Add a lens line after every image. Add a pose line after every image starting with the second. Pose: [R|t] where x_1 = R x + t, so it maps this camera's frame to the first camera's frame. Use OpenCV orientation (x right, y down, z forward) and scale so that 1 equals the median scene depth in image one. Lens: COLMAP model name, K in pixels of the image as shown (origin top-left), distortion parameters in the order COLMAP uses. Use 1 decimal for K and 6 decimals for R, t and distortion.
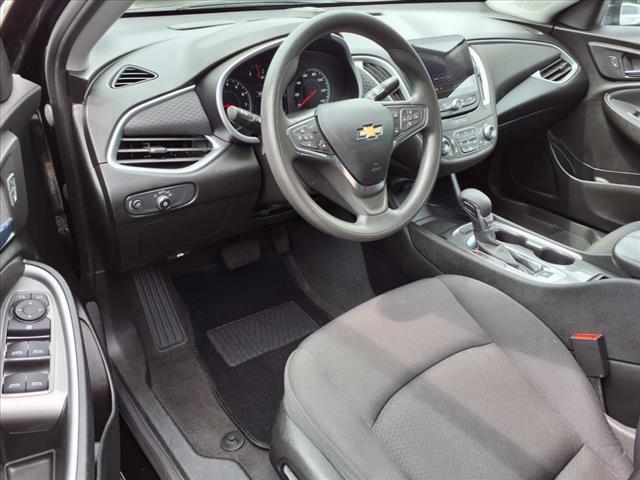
lens RADIAL K [[505.5, 0, 320.2], [0, 505.5, 242.4], [0, 0, 1]] dist [-0.001471, -0.005272]
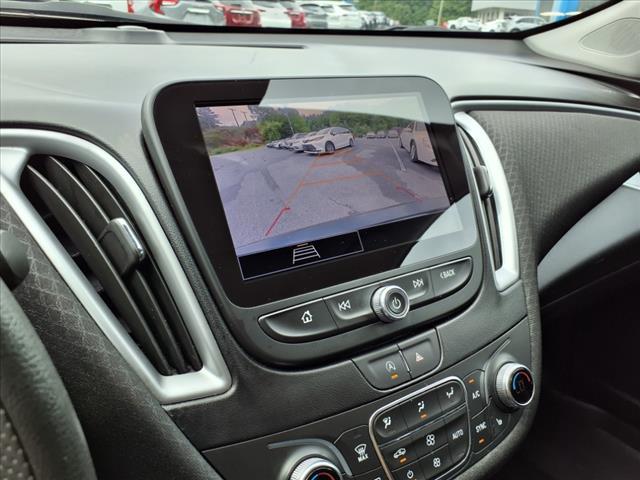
lens RADIAL K [[505.5, 0, 319.8], [0, 505.5, 239.7], [0, 0, 1]] dist [-0.001471, -0.005272]
pose [[0.994598, 0.050965, -0.090430, 0.239956], [-0.062785, 0.989112, -0.133101, -0.253283], [0.082662, 0.138059, 0.986968, 0.672866]]
